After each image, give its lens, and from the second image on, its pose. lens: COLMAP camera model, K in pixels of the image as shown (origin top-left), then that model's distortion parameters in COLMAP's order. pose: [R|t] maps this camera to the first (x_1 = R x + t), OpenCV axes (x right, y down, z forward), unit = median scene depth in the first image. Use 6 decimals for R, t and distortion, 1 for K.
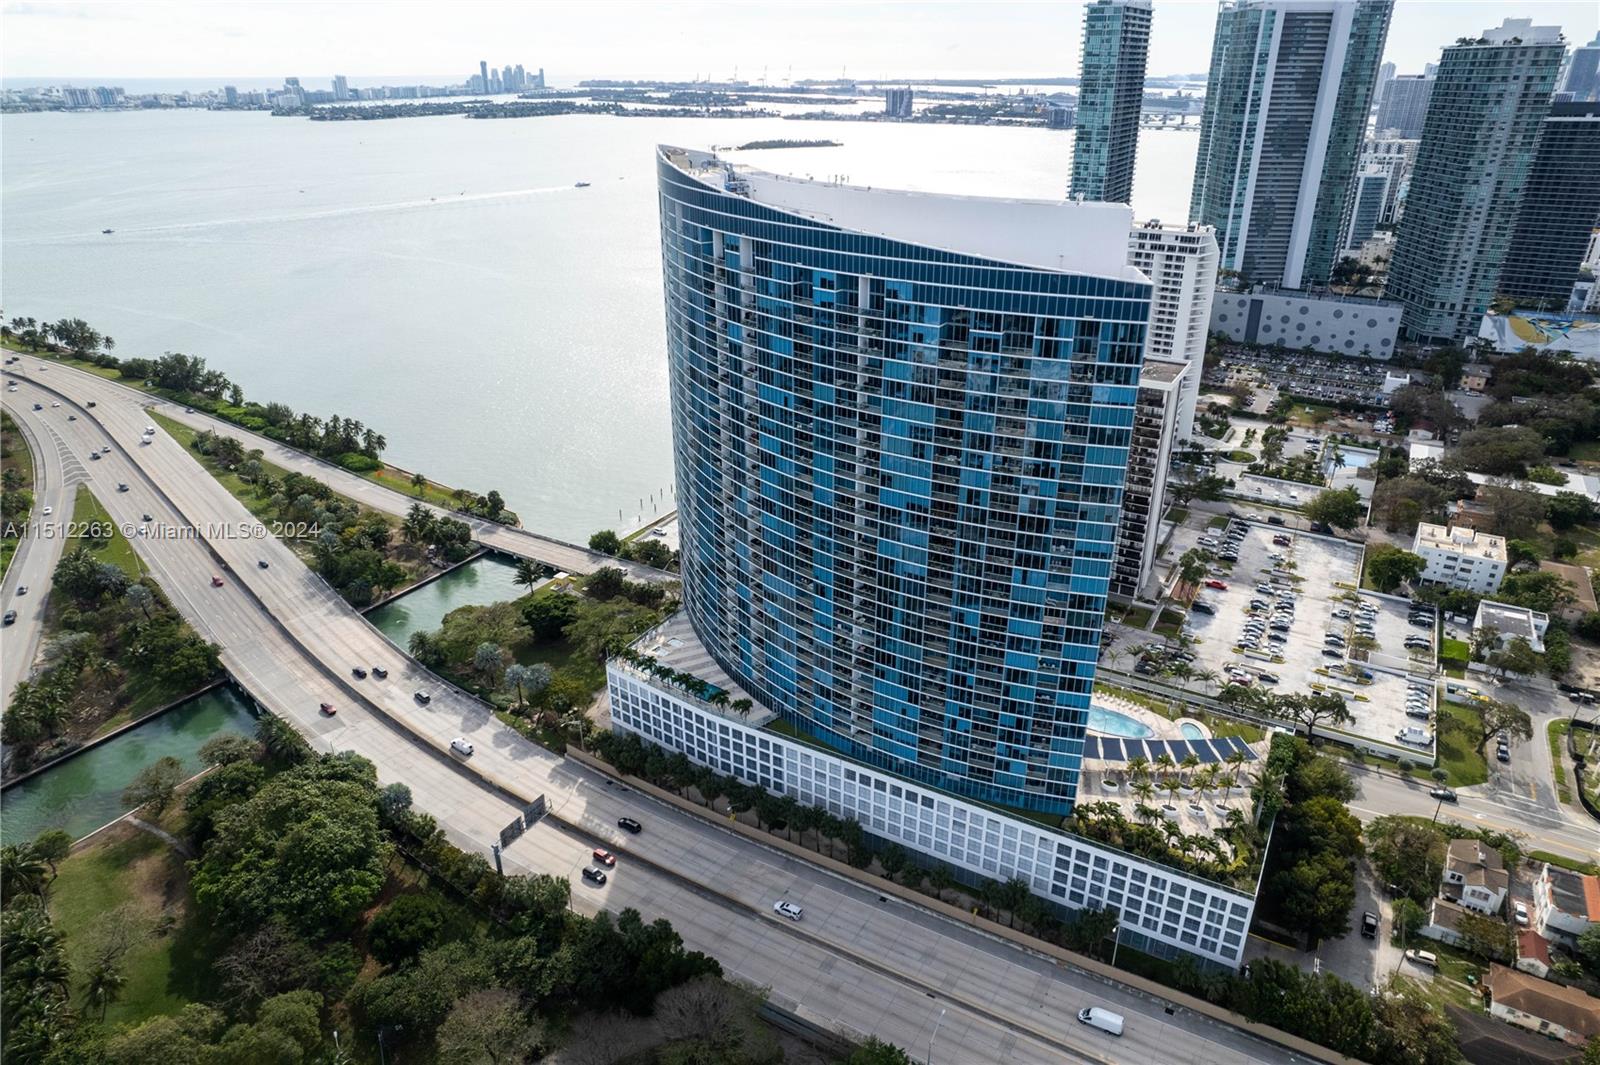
lens RADIAL K [[1024.8, 0, 800.0], [0, 1024.8, 532.5], [0, 0, 1]] dist [-0.071364, 0.064762]
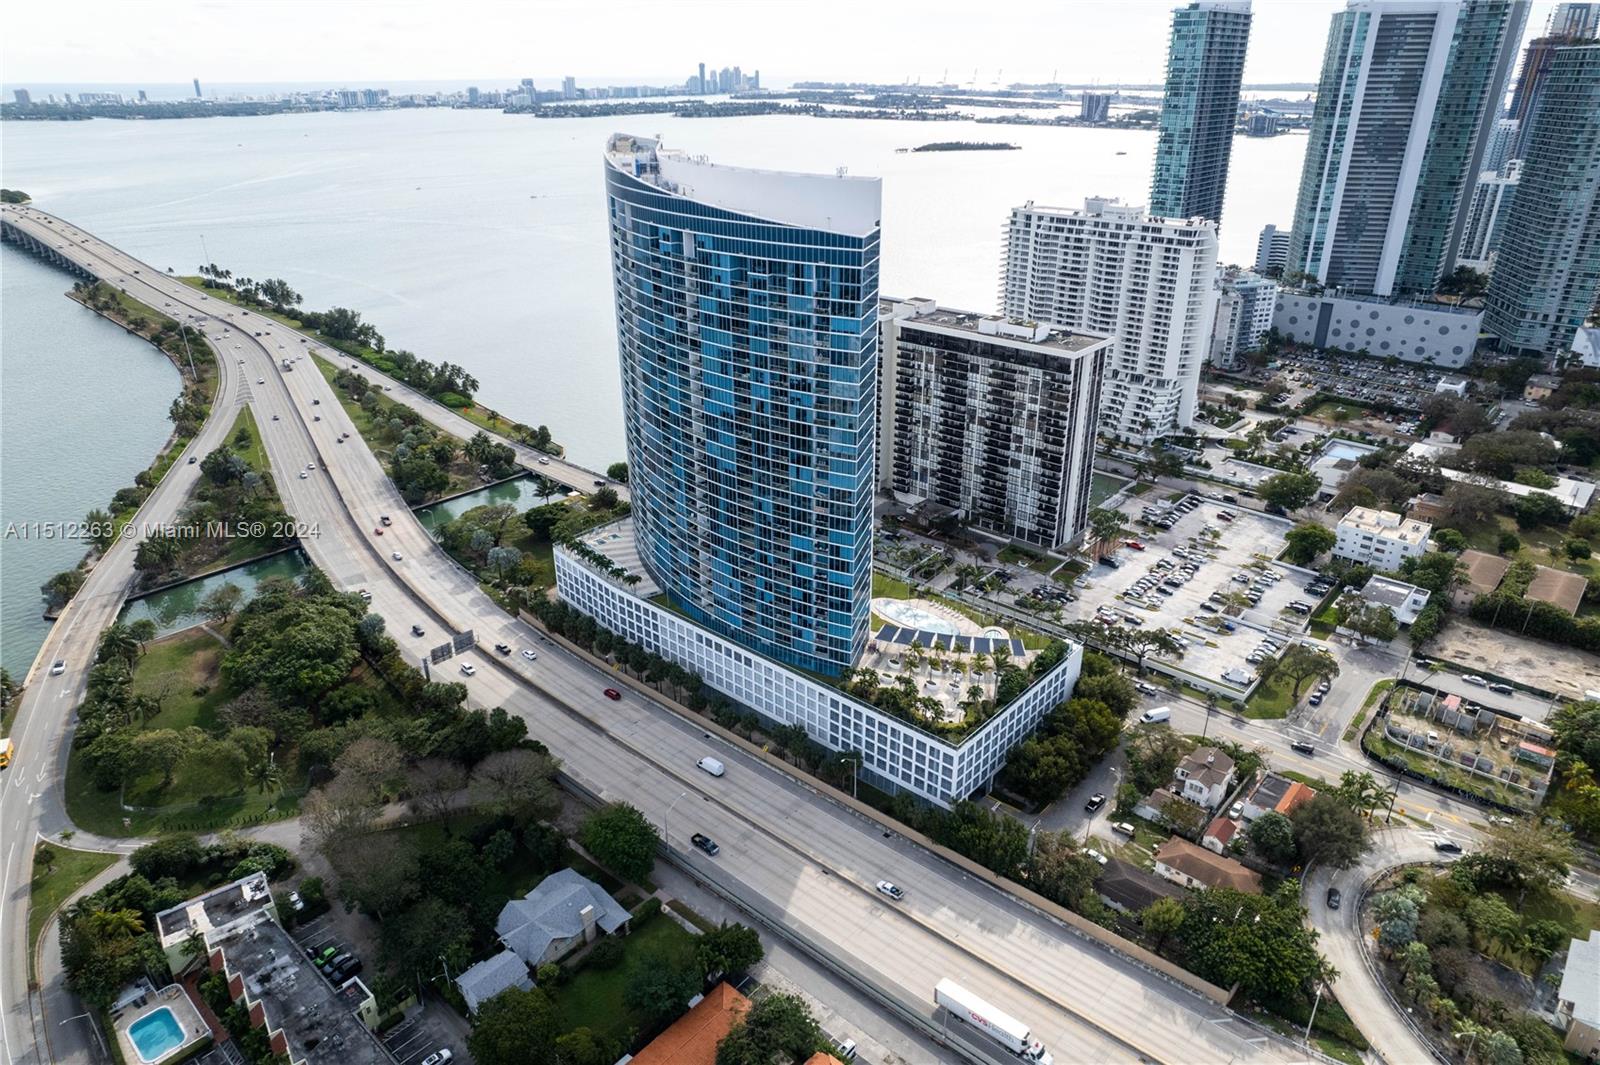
lens RADIAL K [[1024.8, 0, 800.0], [0, 1024.8, 532.5], [0, 0, 1]] dist [-0.071364, 0.064762]
pose [[0.979811, 0.081397, -0.182606, 0.233970], [-0.081869, 0.996631, 0.004964, 0.056288], [0.182394, 0.010086, 0.983174, -0.123341]]
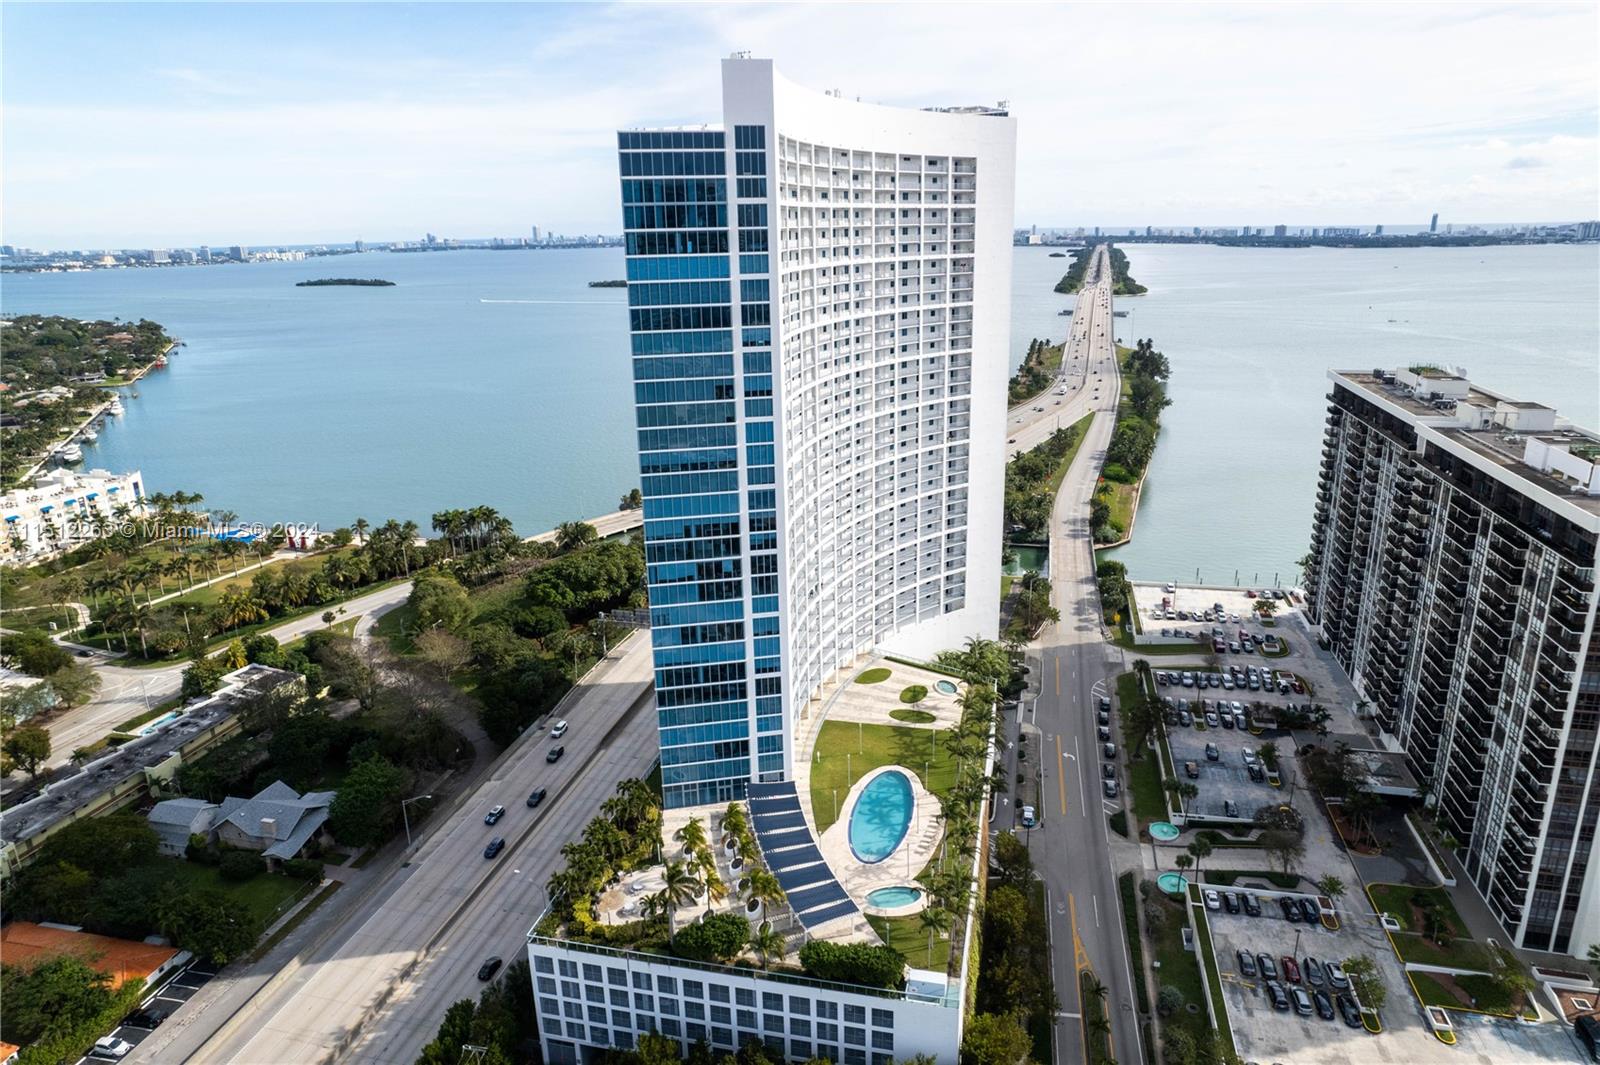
lens RADIAL K [[1016.8, 0, 795.2], [0, 1016.8, 534.9], [0, 0, 1]] dist [-0.058100, 0.059274]
pose [[0.284847, 0.275865, -0.918020, 0.558466], [-0.386808, 0.909340, 0.153236, -0.051258], [0.877064, 0.311448, 0.365730, 0.390979]]
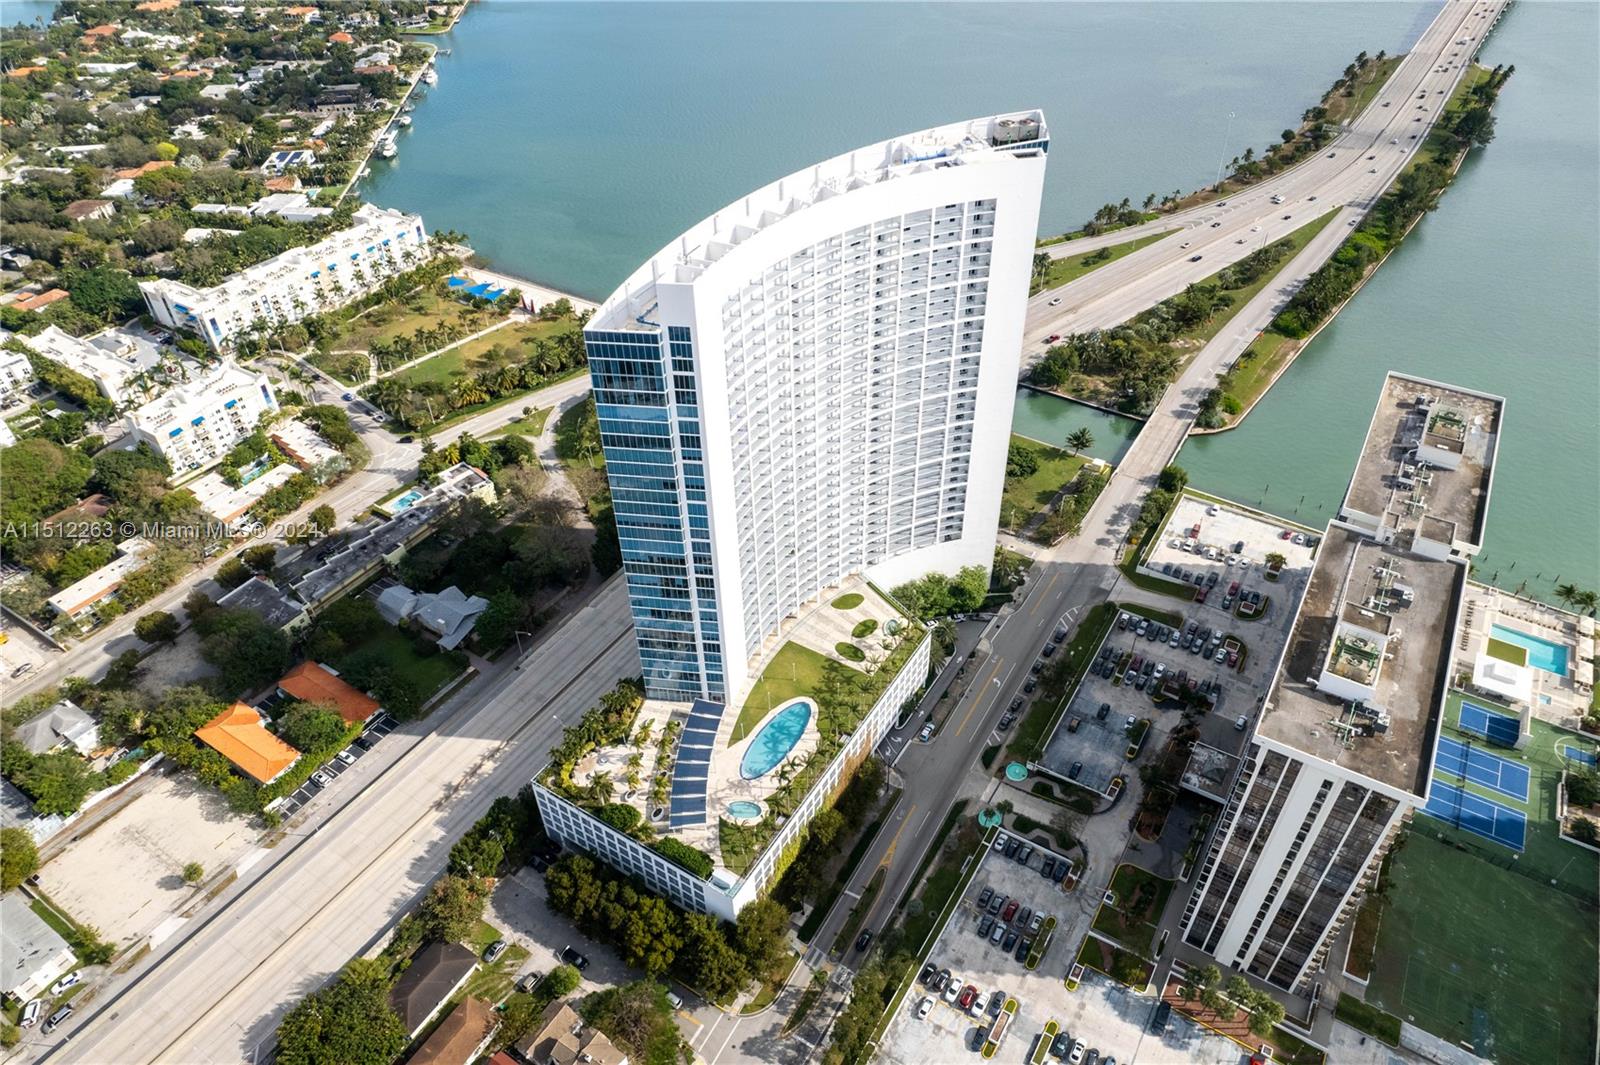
lens RADIAL K [[1010.6, 0, 800.0], [0, 1010.6, 532.5], [0, 0, 1]] dist [-0.034283, 0.000026]
pose [[-0.037439, 0.630109, -0.775604, 0.626396], [-0.407953, 0.698889, 0.587477, -0.392362], [0.912235, 0.338404, 0.230889, 0.441909]]
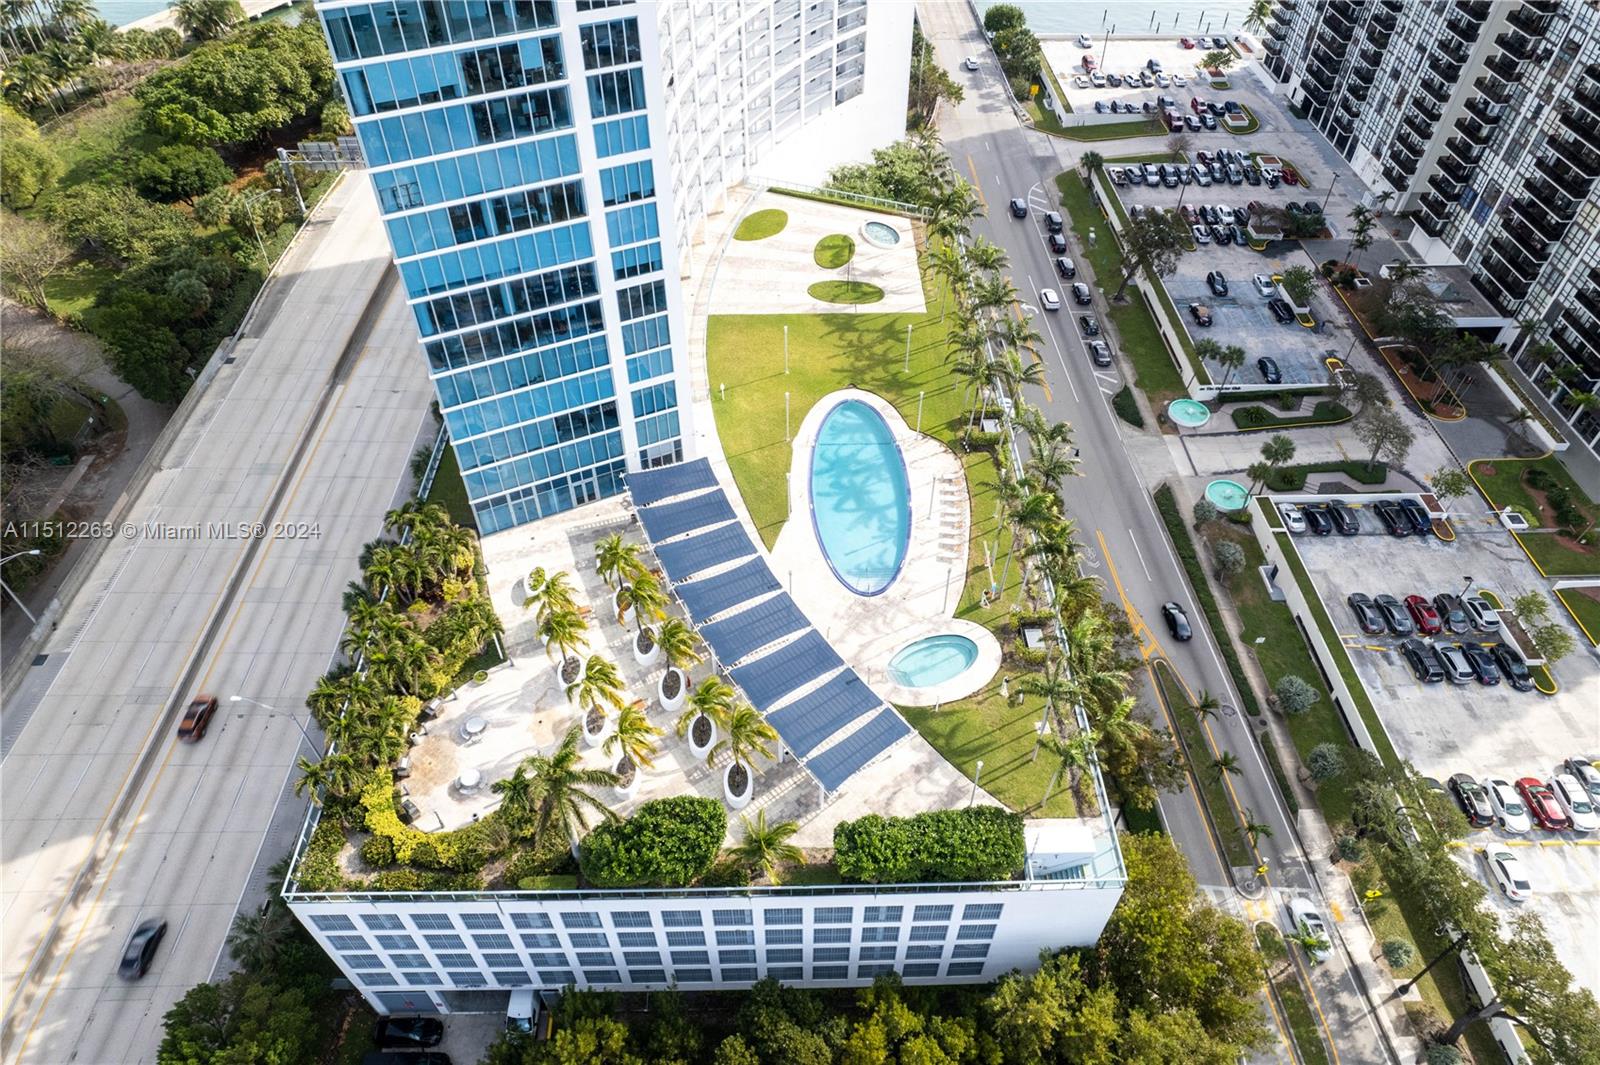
lens RADIAL K [[1024.8, 0, 800.0], [0, 1024.8, 532.5], [0, 0, 1]] dist [-0.071364, 0.064762]
pose [[0.516520, 0.609914, -0.601010, 0.345628], [-0.364144, 0.791717, 0.490494, -0.000750], [0.774988, -0.034496, 0.631033, 0.446498]]
